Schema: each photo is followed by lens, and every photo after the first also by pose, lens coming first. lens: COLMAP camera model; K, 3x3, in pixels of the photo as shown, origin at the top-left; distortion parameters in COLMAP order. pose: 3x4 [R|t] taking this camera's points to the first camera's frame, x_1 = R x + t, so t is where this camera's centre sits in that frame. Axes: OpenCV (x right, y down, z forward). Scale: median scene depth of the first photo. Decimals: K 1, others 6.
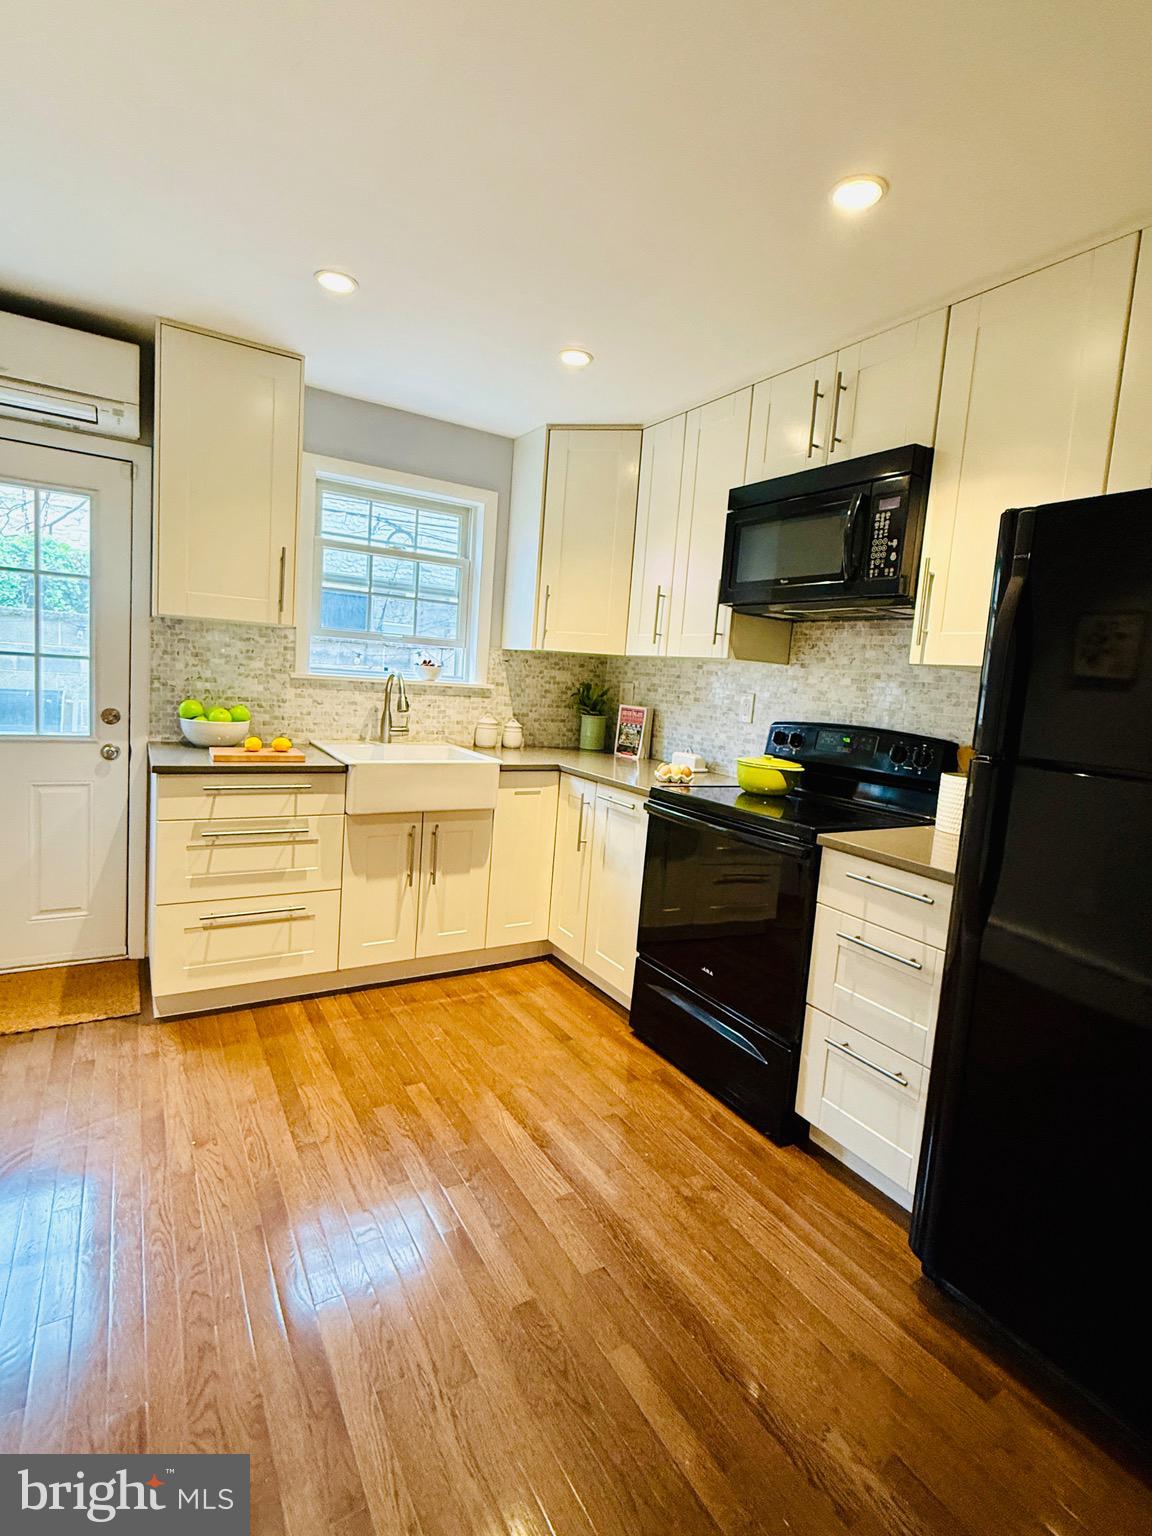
lens RADIAL K [[715.8, 0, 575.4], [0, 715.8, 741.4], [0, 0, 1]] dist [0.010473, 0.000151]
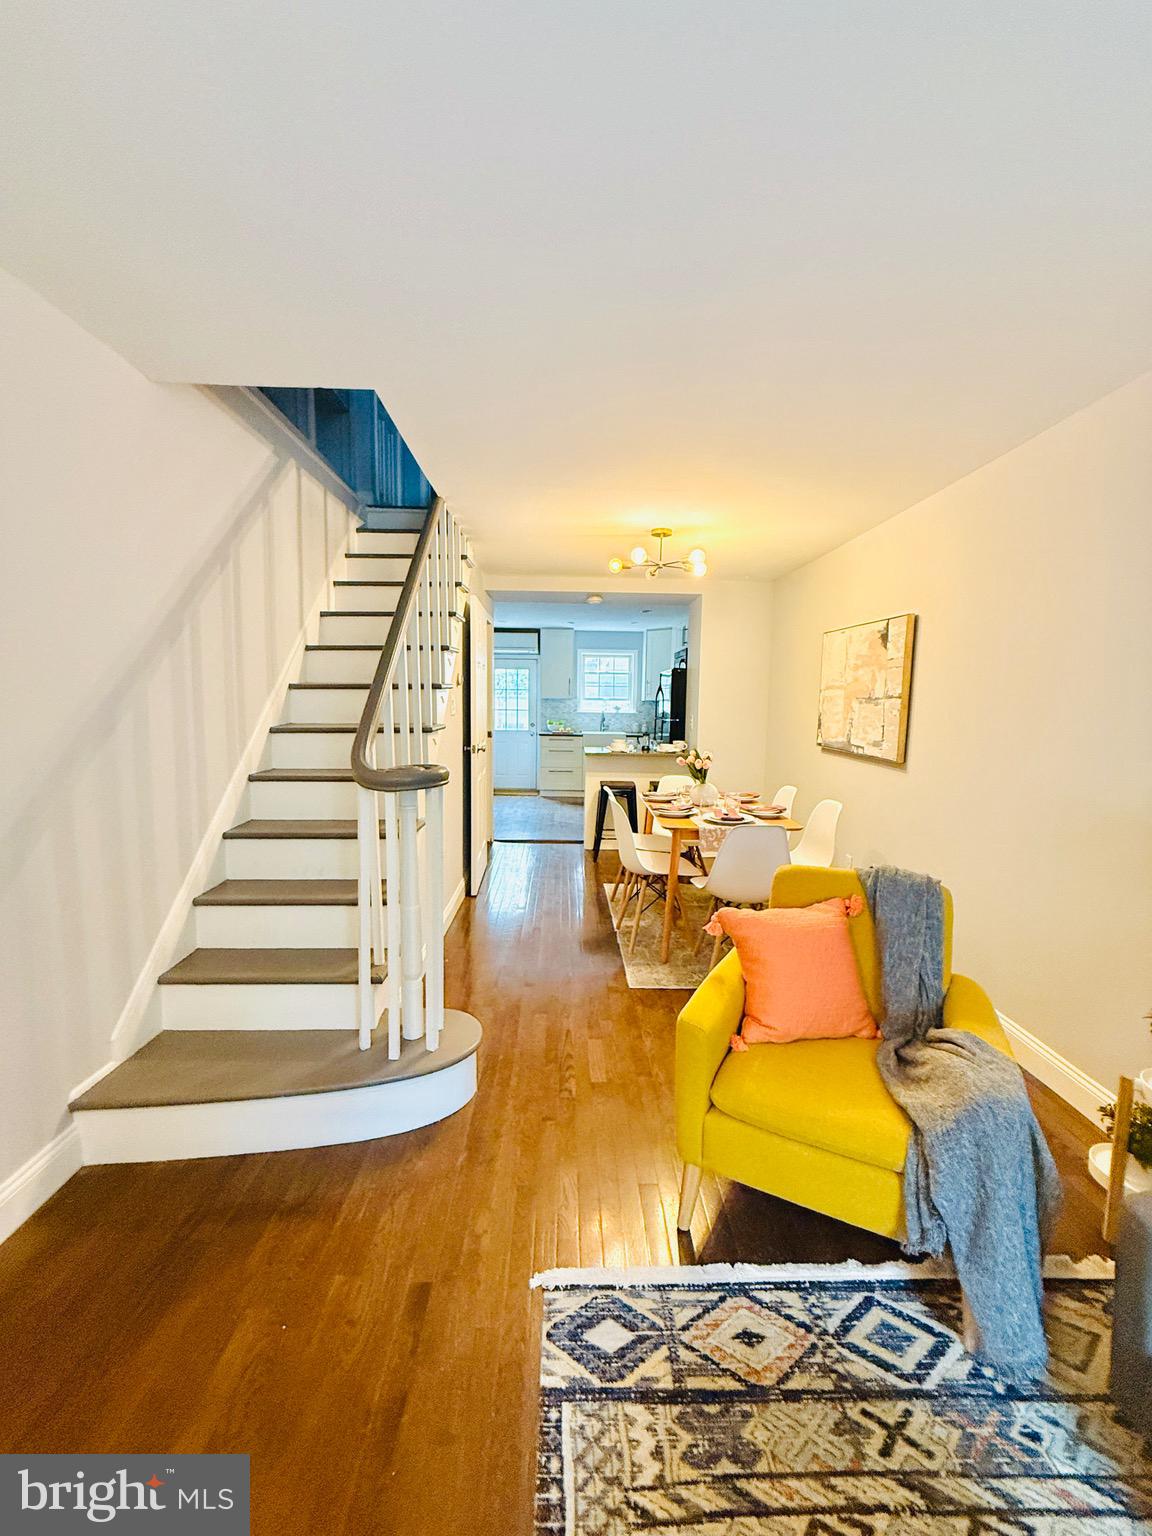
lens RADIAL K [[623.3, 0, 576.0], [0, 623.3, 768.0], [0, 0, 1]] dist [0.000534, 0.000001]
pose [[0.864448, -0.006283, -0.502683, 1.226913], [-0.002758, 0.999848, -0.017239, 0.252140], [0.502715, 0.016288, 0.864299, -1.759680]]
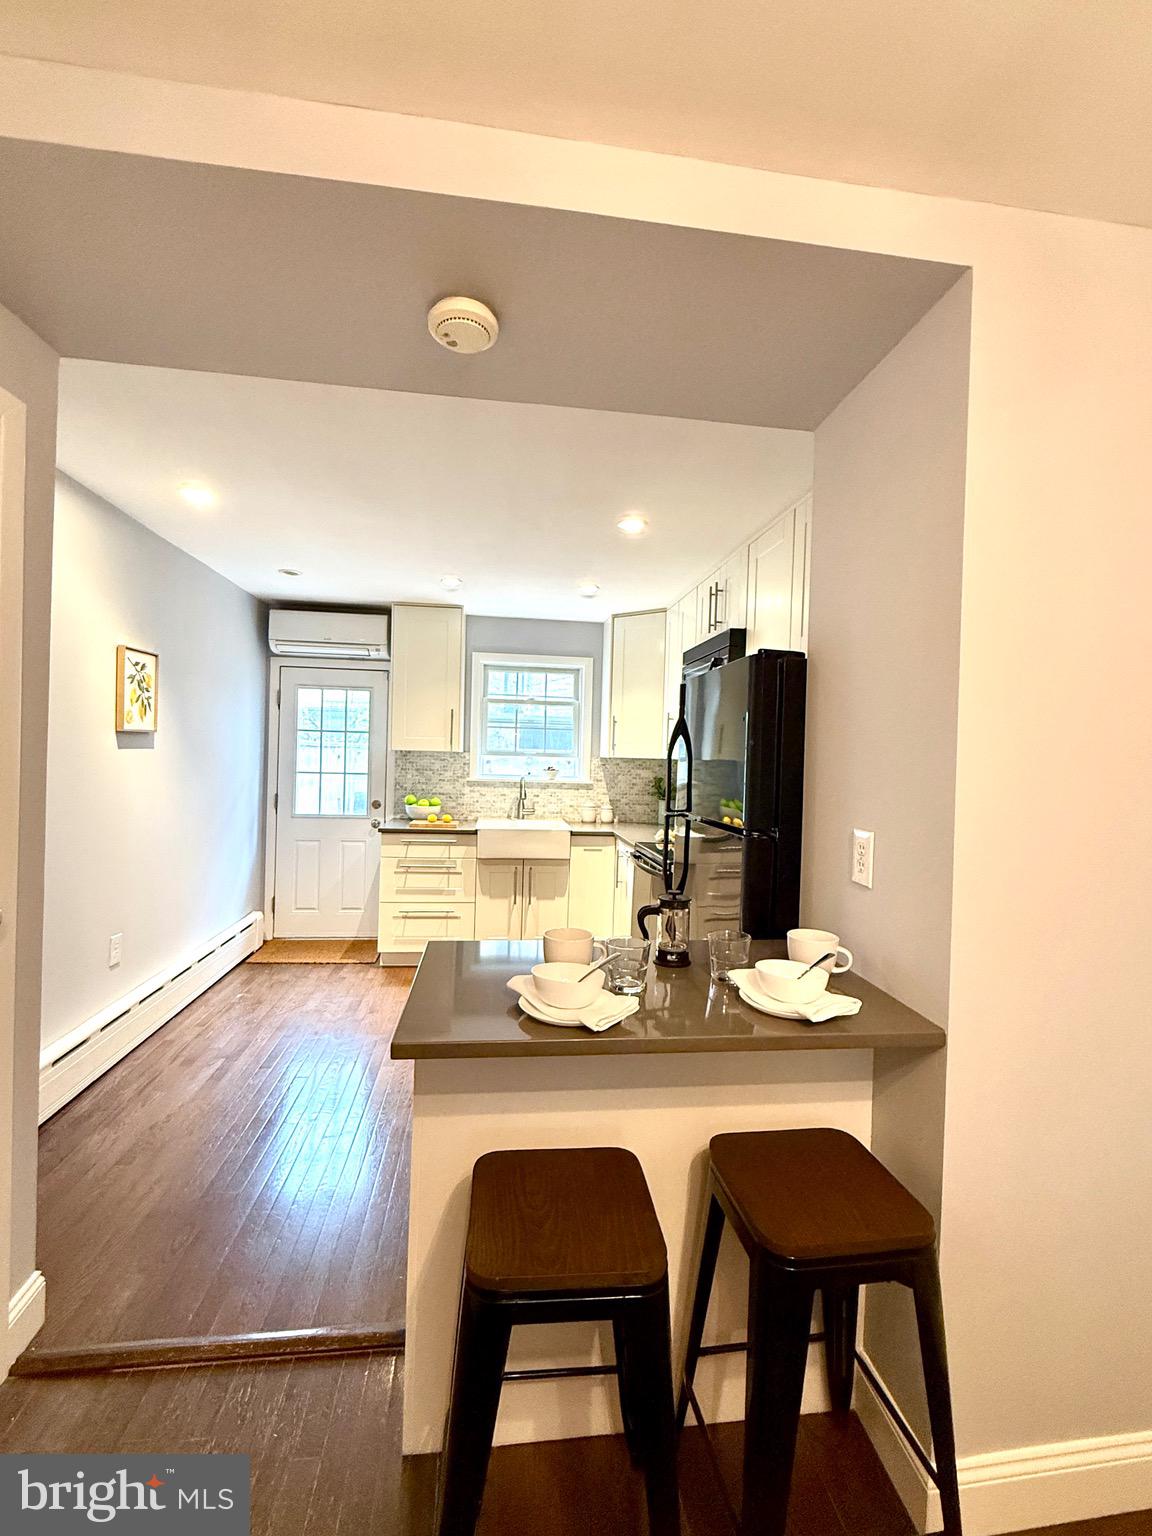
lens RADIAL K [[623.3, 0, 576.0], [0, 623.3, 768.0], [0, 0, 1]] dist [0.000534, 0.000001]
pose [[0.918515, -0.039370, -0.393421, 0.467048], [-0.000644, 0.994880, -0.101063, 0.033788], [0.395385, 0.093081, 0.913787, -0.281114]]
